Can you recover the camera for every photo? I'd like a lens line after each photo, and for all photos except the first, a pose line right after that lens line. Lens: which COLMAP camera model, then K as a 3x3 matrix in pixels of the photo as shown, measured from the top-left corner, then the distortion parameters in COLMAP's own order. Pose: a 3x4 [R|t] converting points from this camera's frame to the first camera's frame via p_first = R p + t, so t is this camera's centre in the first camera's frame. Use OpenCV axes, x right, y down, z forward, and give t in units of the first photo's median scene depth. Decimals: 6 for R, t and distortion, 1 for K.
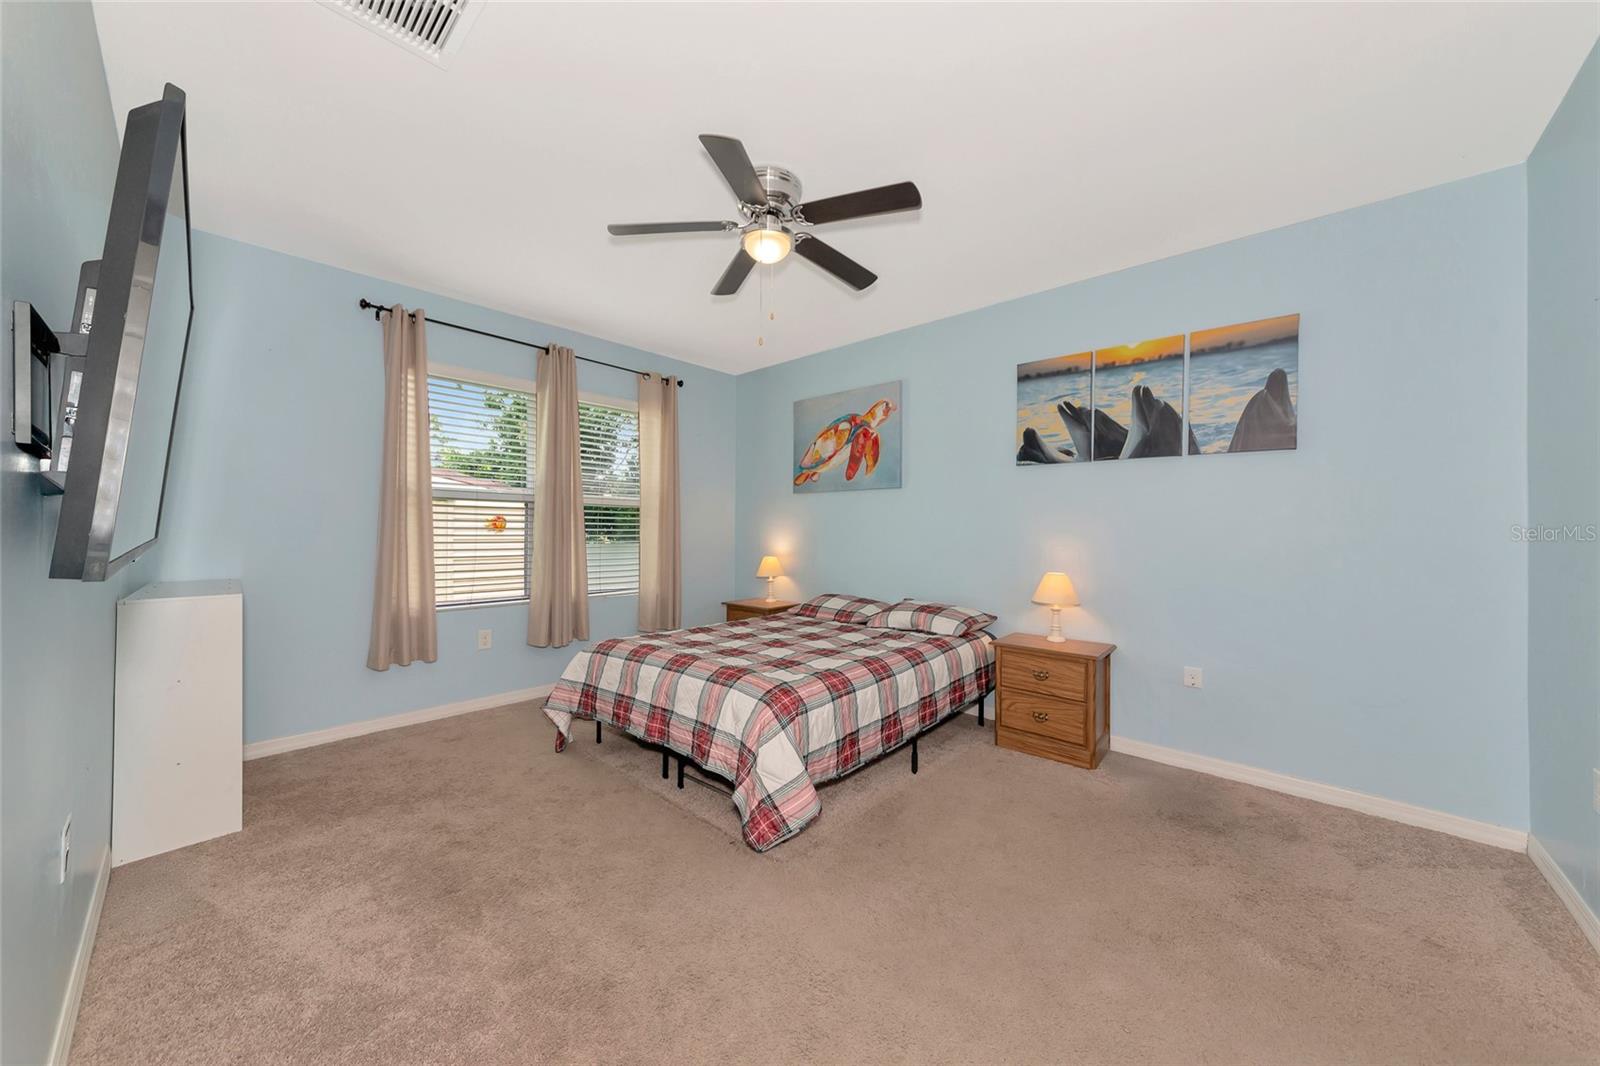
lens RADIAL K [[562.0, 0, 784.2], [0, 562.0, 529.3], [0, 0, 1]] dist [0.002446, 0.000496]
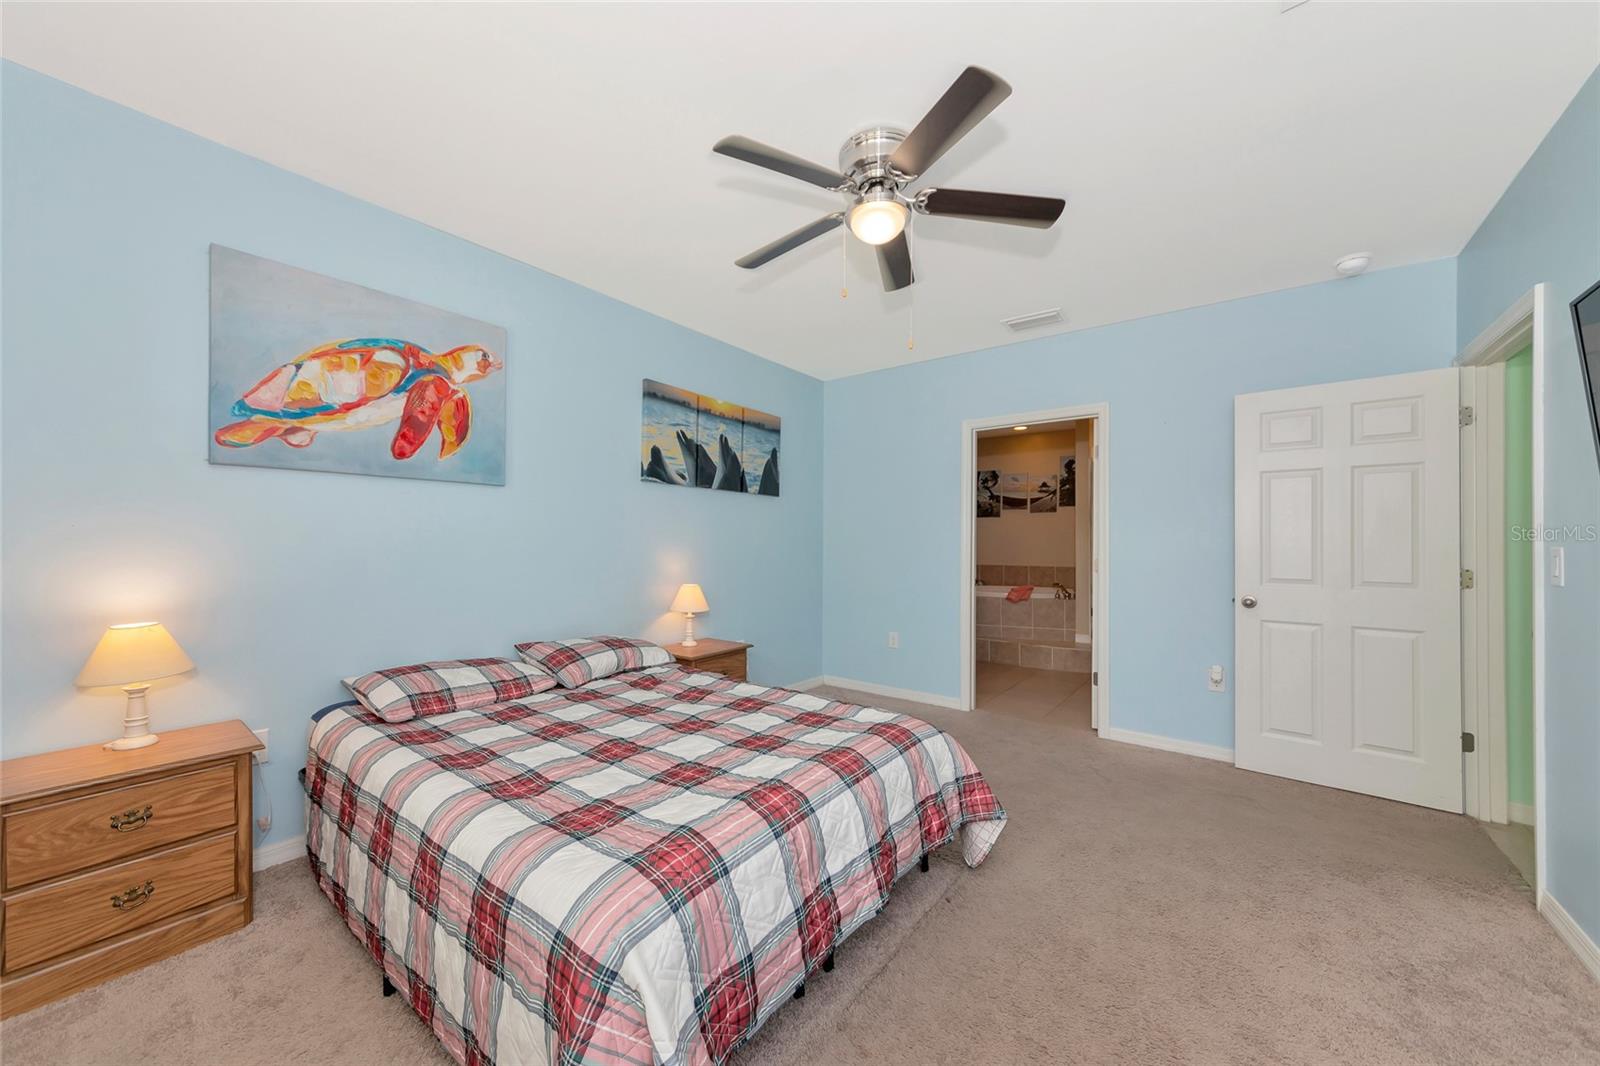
lens RADIAL K [[562.0, 0, 791.5], [0, 562.0, 537.3], [0, 0, 1]] dist [0.002446, 0.000496]
pose [[-0.077209, -0.000589, 0.997015, -0.611241], [-0.008398, 0.999965, -0.000060, -0.017392], [-0.996980, -0.008377, -0.077211, 0.854362]]
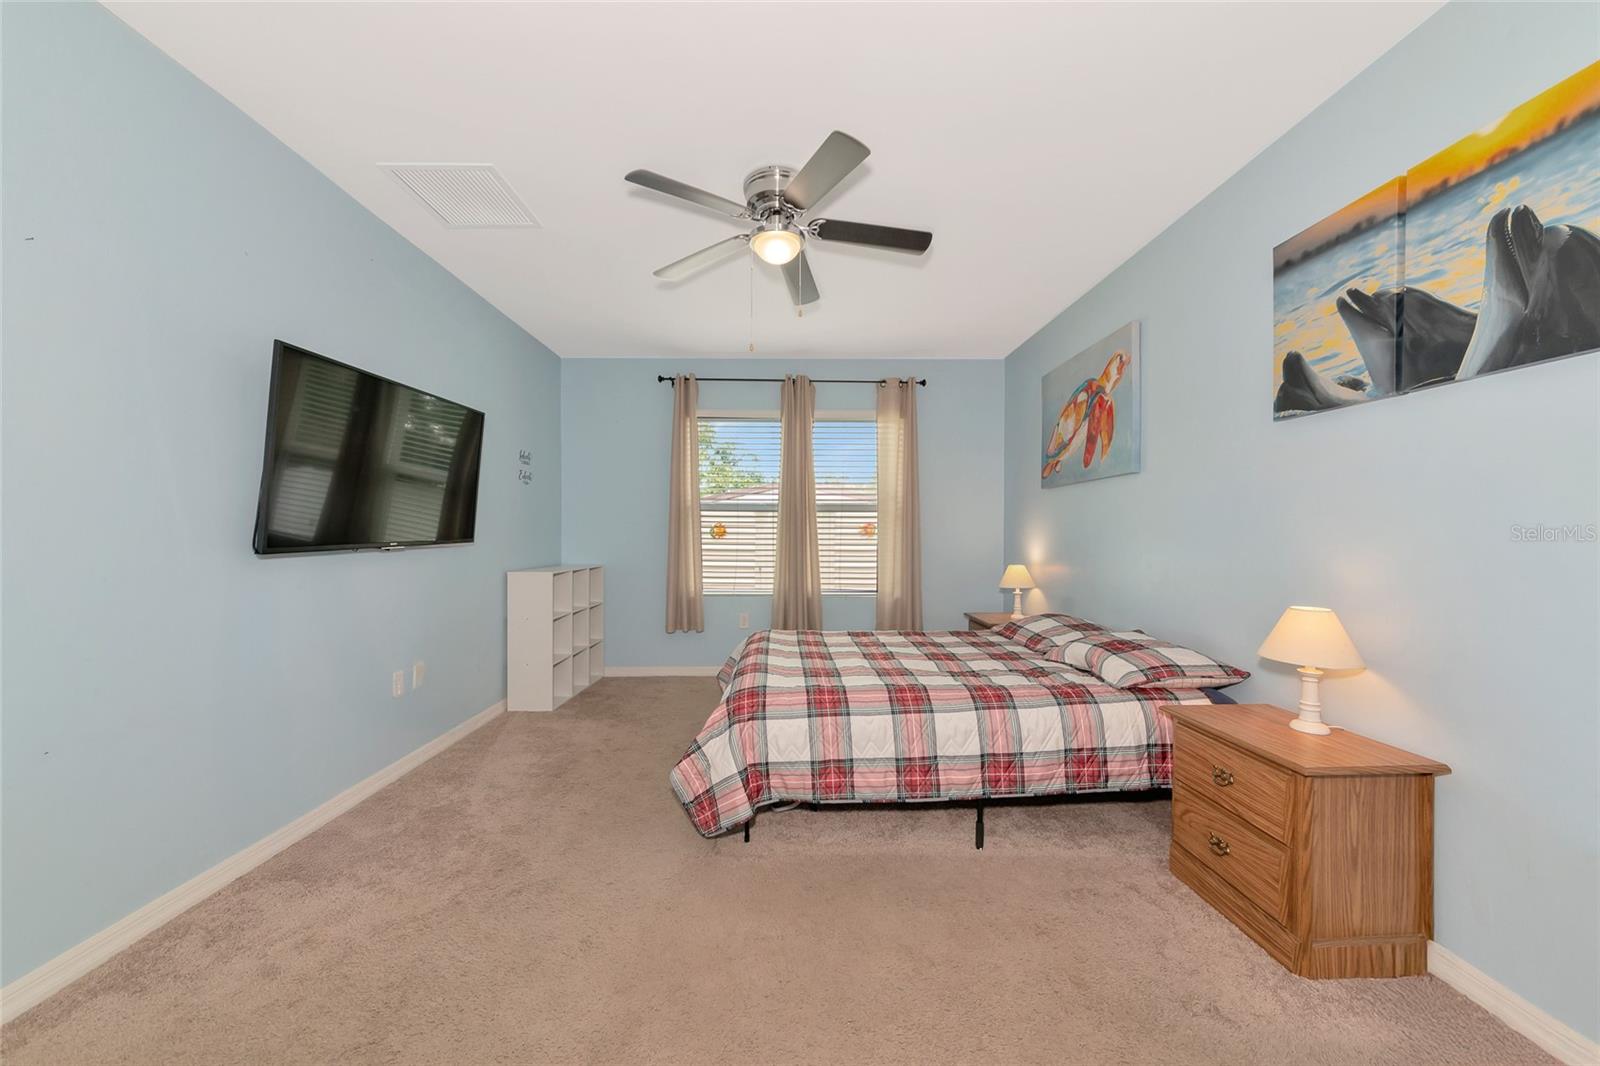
lens RADIAL K [[562.0, 0, 796.9], [0, 562.0, 538.8], [0, 0, 1]] dist [0.002446, 0.000496]
pose [[0.689645, 0.000347, -0.724148, 0.517132], [0.005363, 0.999970, 0.005587, 0.004339], [0.724128, -0.007737, 0.689622, 0.243911]]
